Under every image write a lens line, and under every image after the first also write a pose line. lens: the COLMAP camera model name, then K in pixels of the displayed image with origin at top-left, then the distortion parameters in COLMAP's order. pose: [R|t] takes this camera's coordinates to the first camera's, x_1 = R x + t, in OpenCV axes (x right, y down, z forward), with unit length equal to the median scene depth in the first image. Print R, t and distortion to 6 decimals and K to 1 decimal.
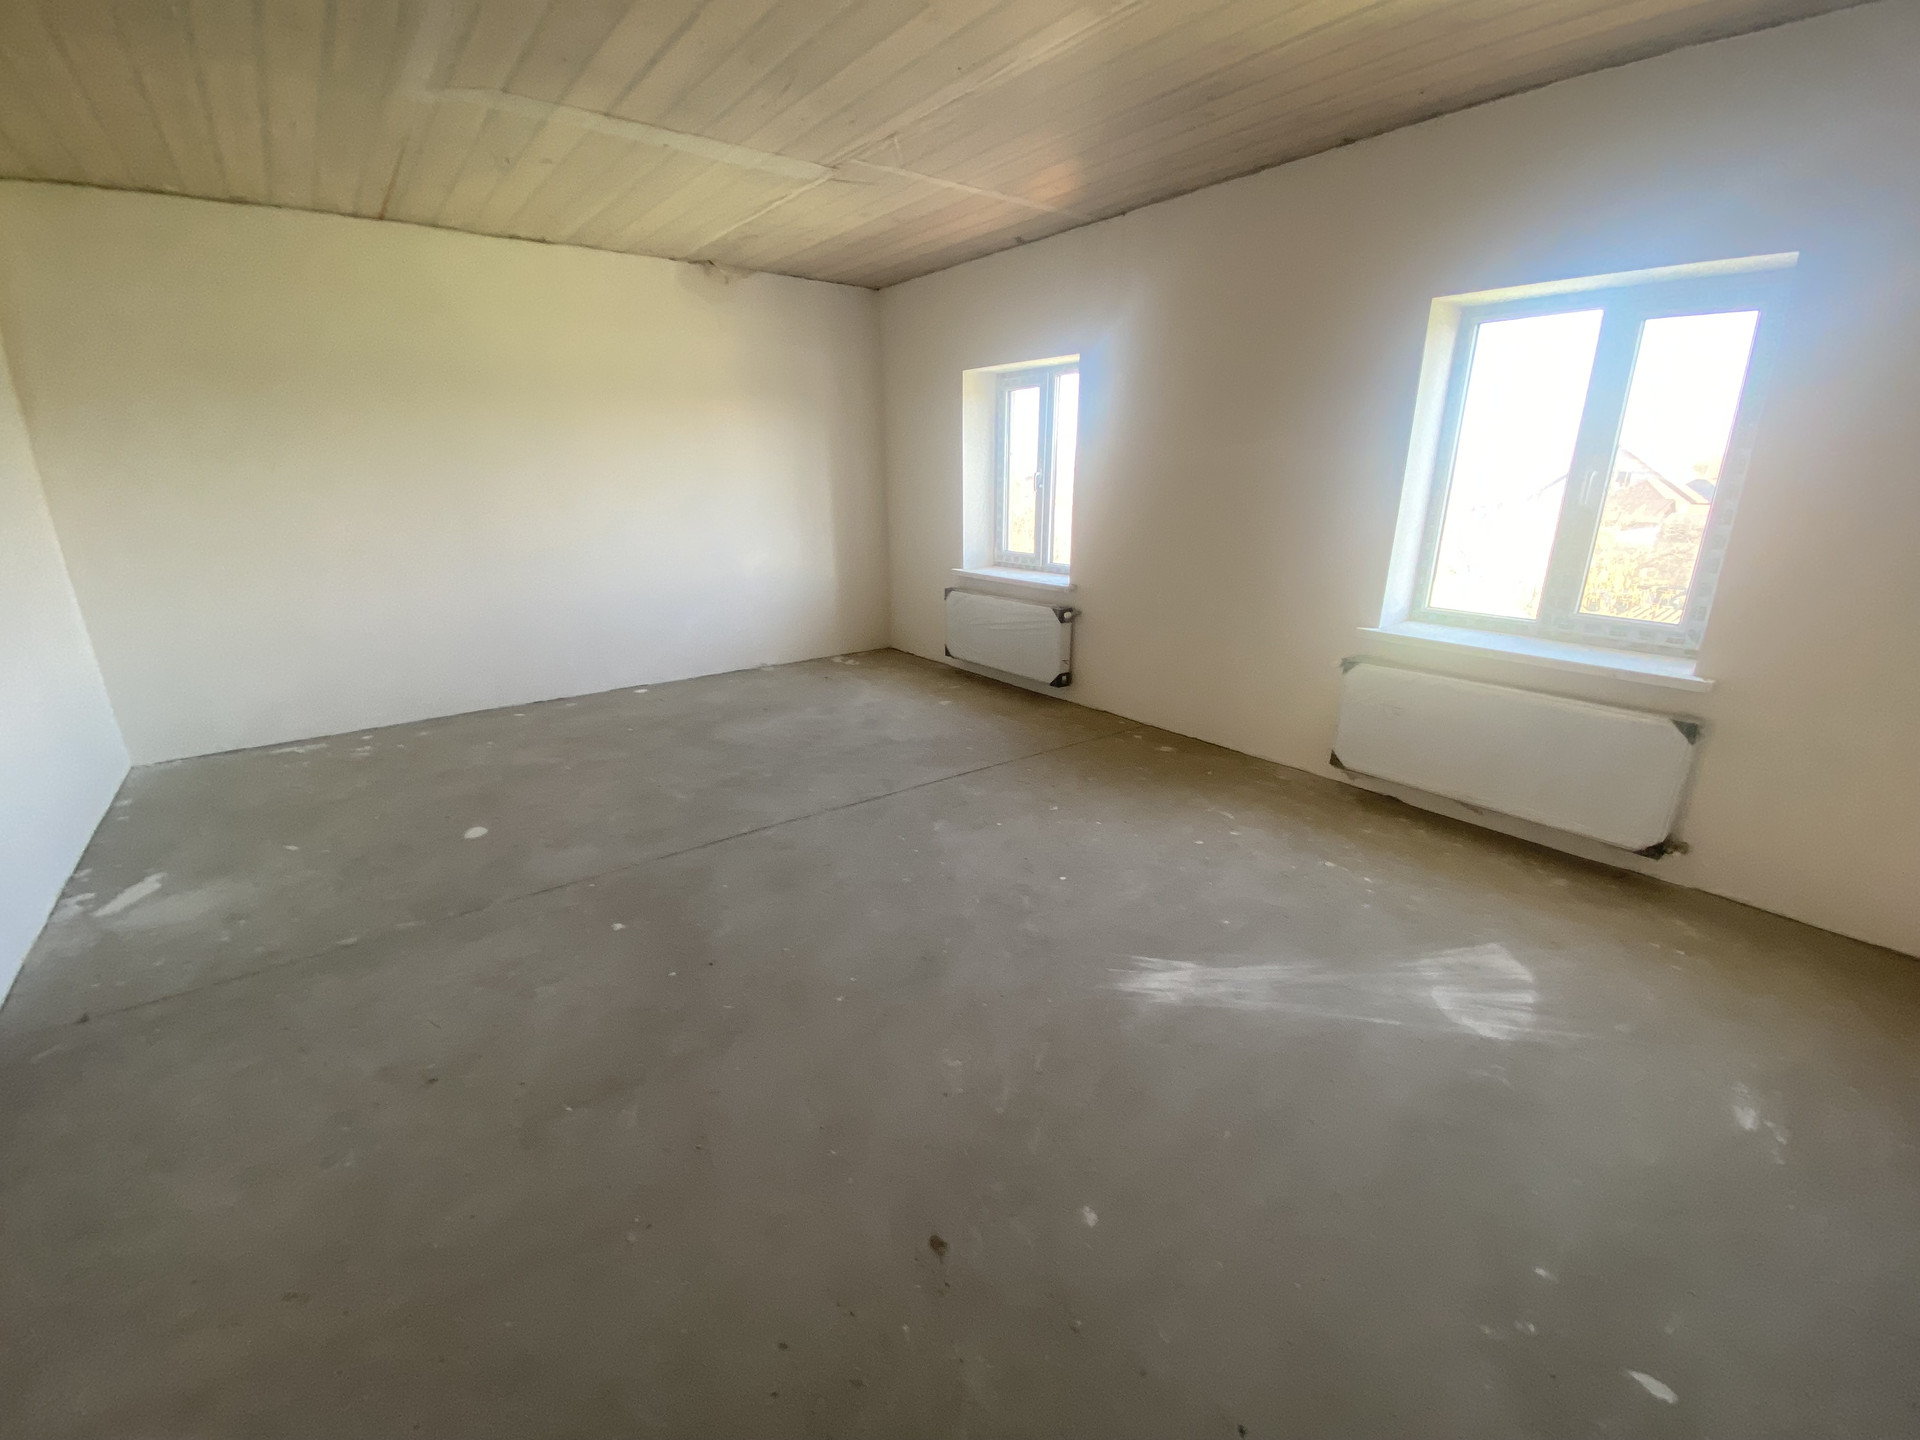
lens RADIAL K [[786.8, 0, 969.1], [0, 786.8, 719.3], [0, 0, 1]] dist [0.058154, -0.047868]
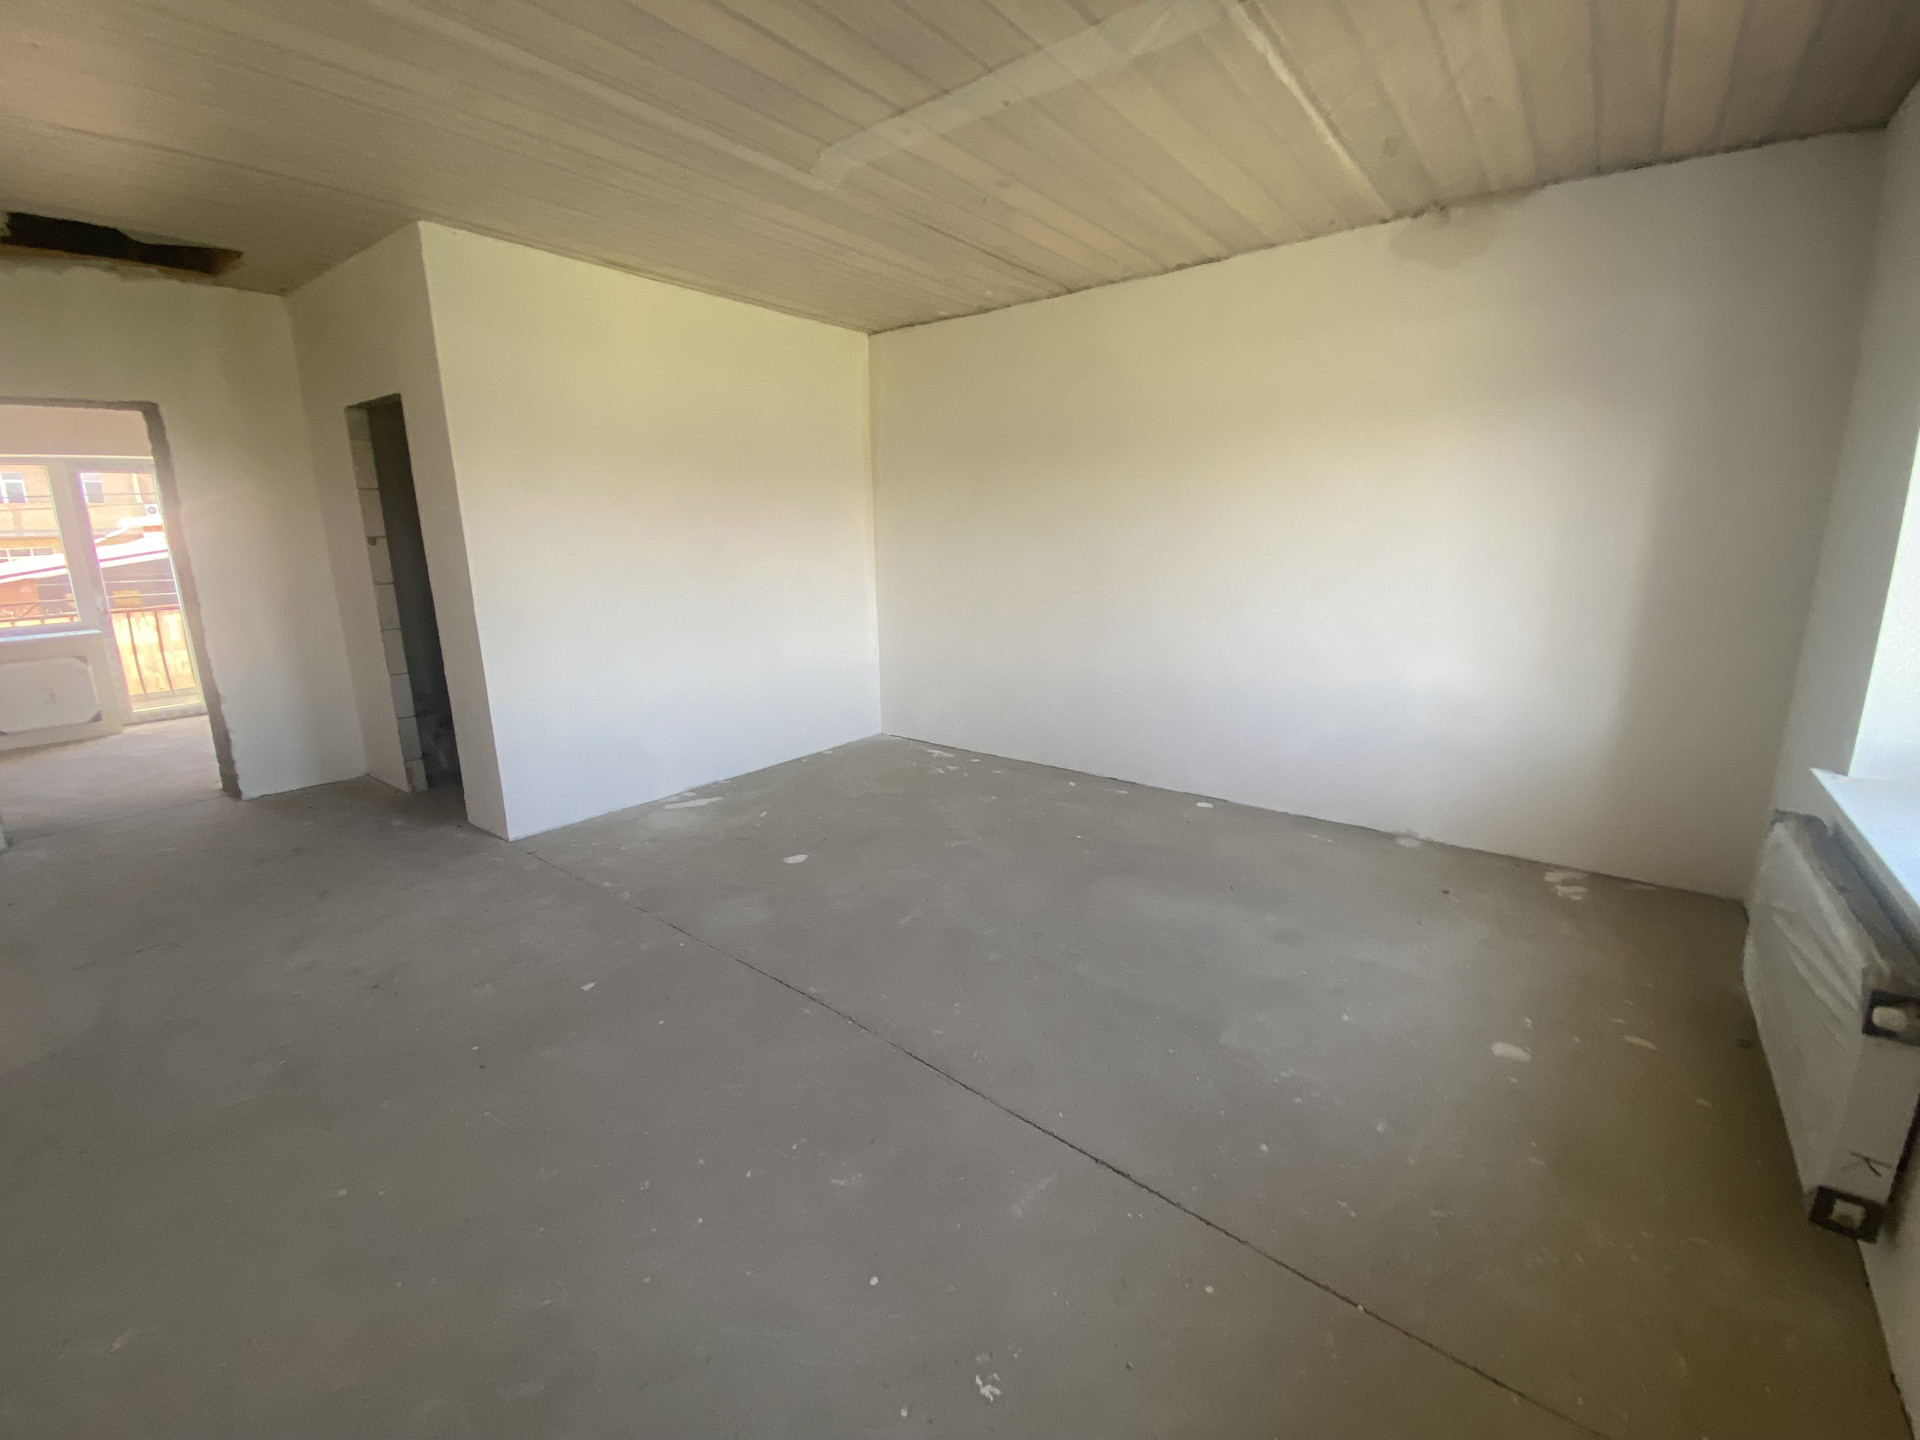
lens RADIAL K [[819.0, 0, 960.0], [0, 819.0, 720.0], [0, 0, 1]] dist [-0.035539, -0.000297]
pose [[0.212496, 0.218970, -0.952312, 0.329112], [-0.280394, 0.947249, 0.155240, -0.204965], [0.936069, 0.234035, 0.262684, 0.662258]]
